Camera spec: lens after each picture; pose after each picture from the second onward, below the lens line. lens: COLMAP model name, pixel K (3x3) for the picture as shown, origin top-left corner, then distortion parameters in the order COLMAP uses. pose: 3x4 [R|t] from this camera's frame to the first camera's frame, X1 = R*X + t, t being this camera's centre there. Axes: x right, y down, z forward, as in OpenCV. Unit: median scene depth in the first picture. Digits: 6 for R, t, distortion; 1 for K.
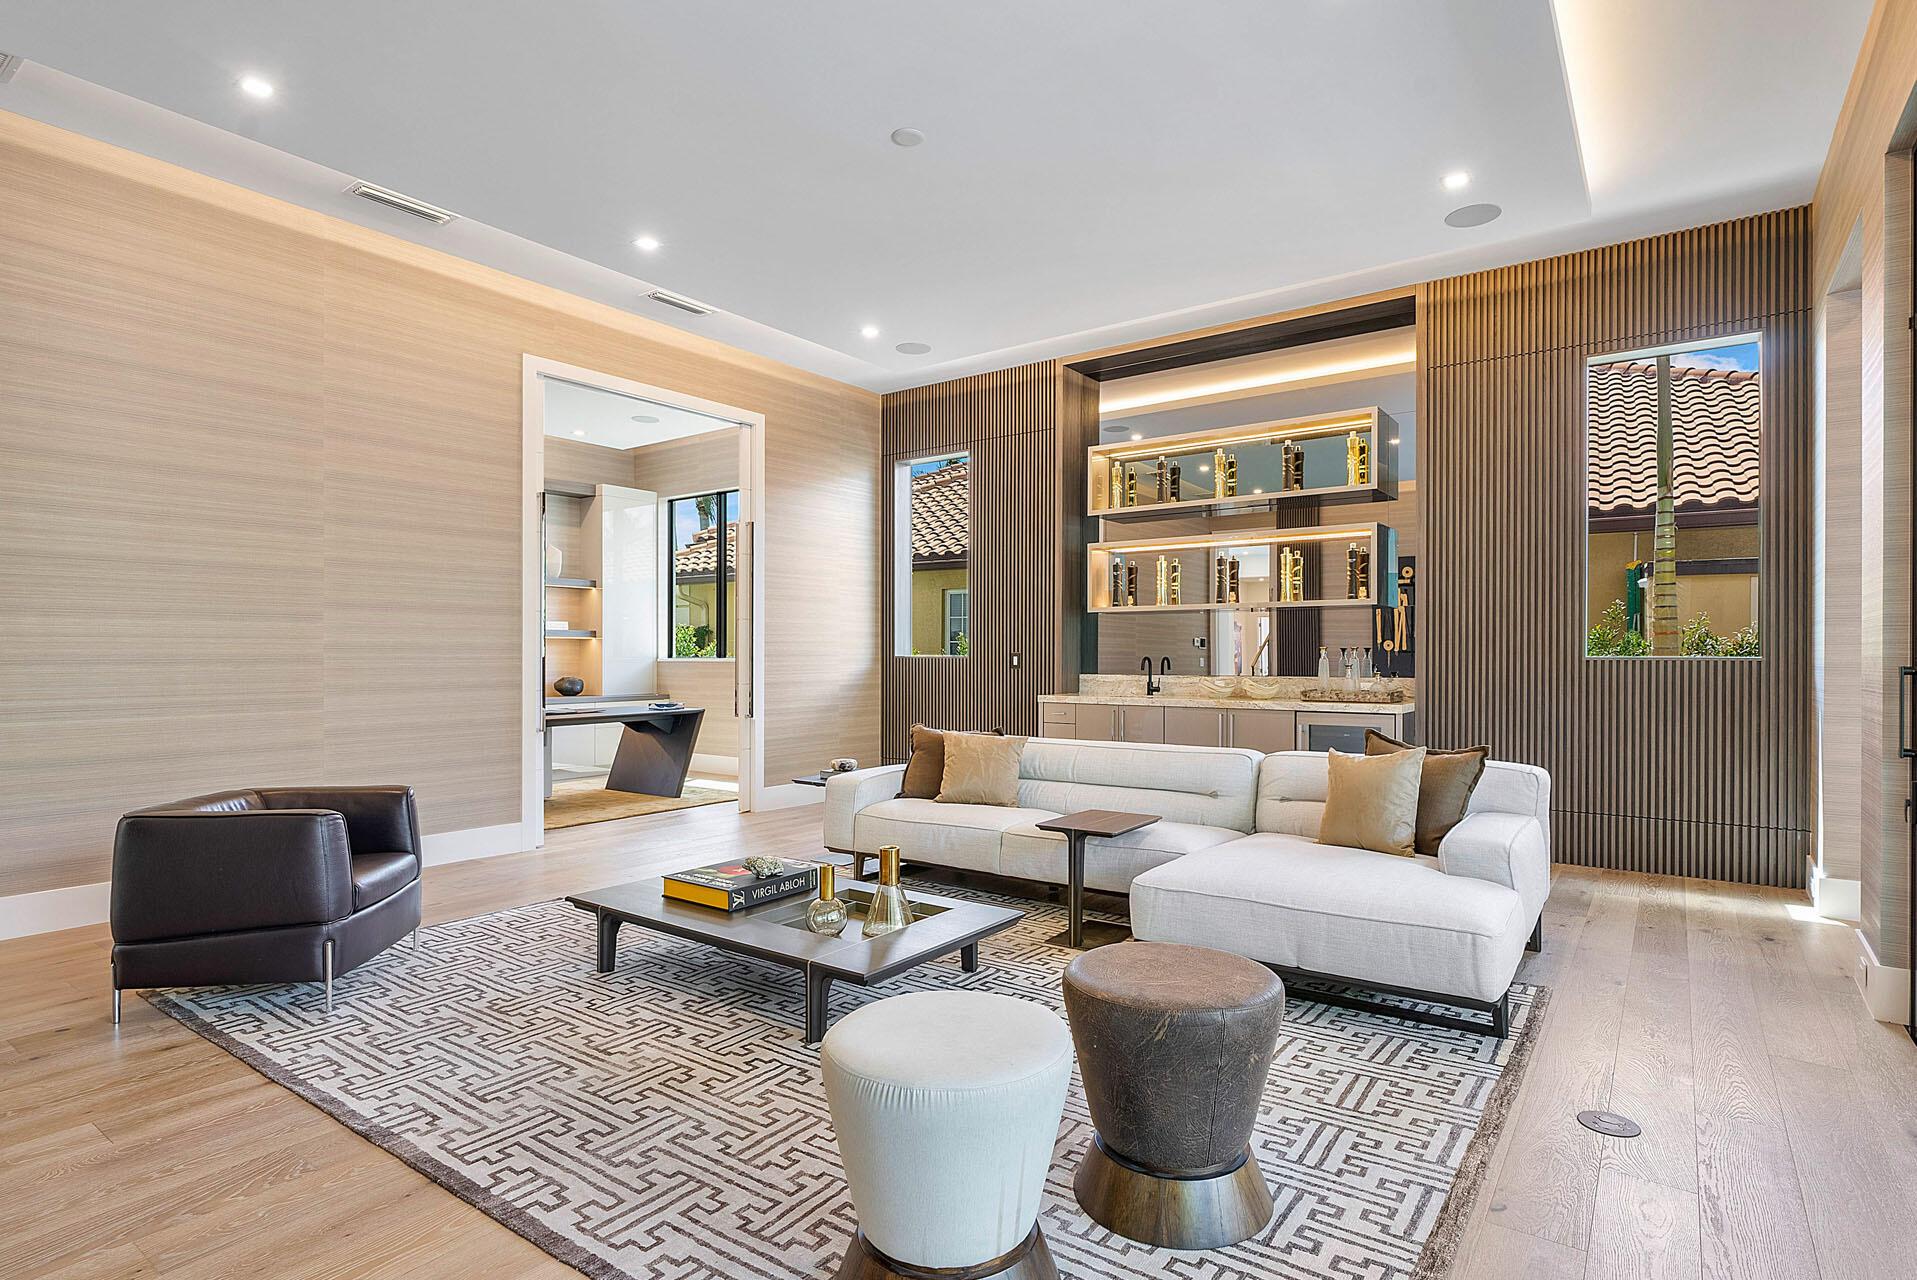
lens RADIAL K [[969.2, 0, 952.9], [0, 969.2, 666.6], [0, 0, 1]] dist [-0.015269, 0.003577]
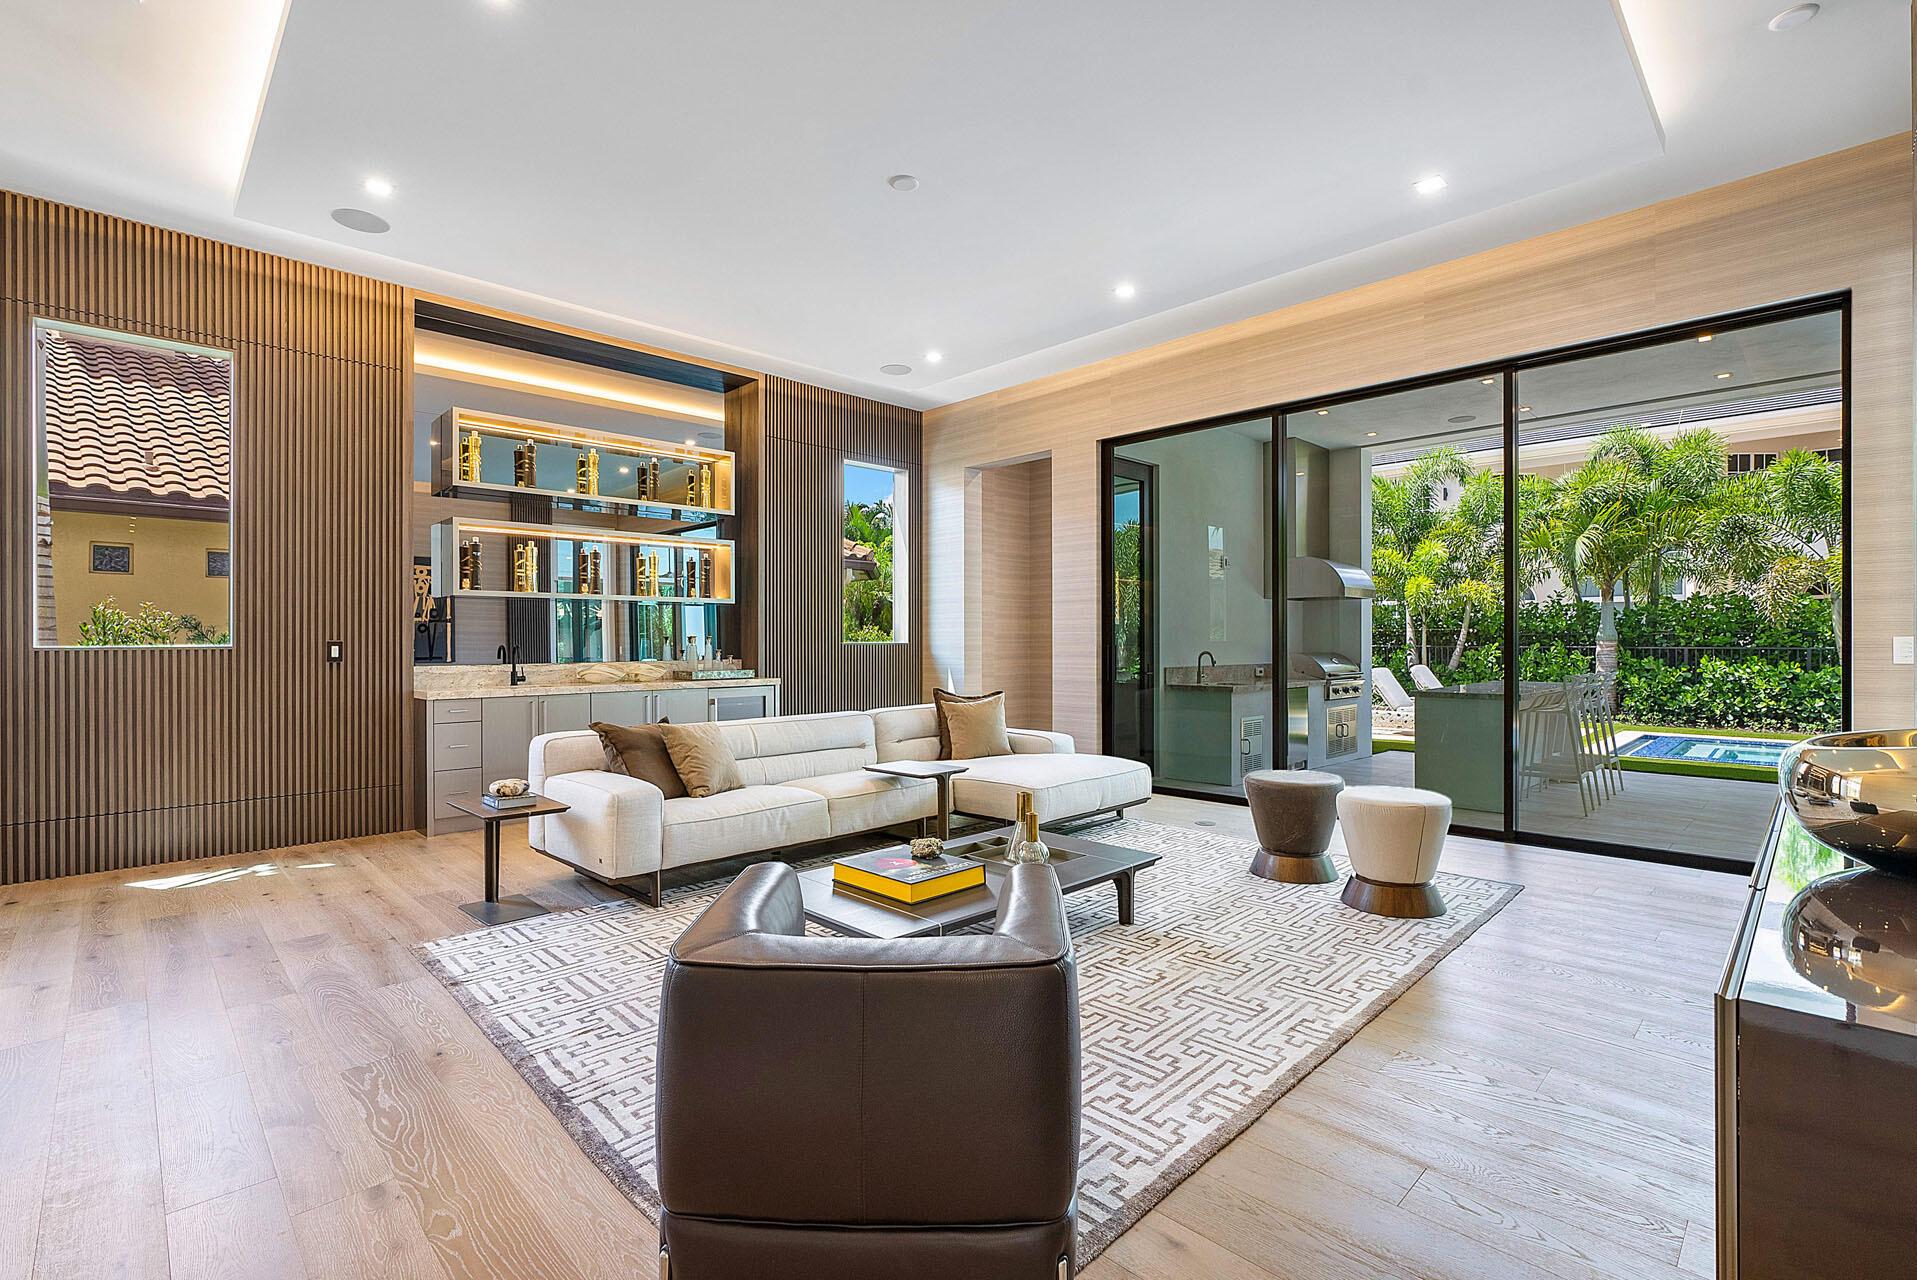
lens RADIAL K [[885.7, 0, 967.0], [0, 885.7, 634.3], [0, 0, 1]] dist [0.001334, 0.001071]
pose [[0.151879, 0.005033, 0.988386, -0.606665], [0.016593, 0.999833, -0.007641, -0.006818], [-0.988260, 0.017561, 0.151770, 0.439466]]
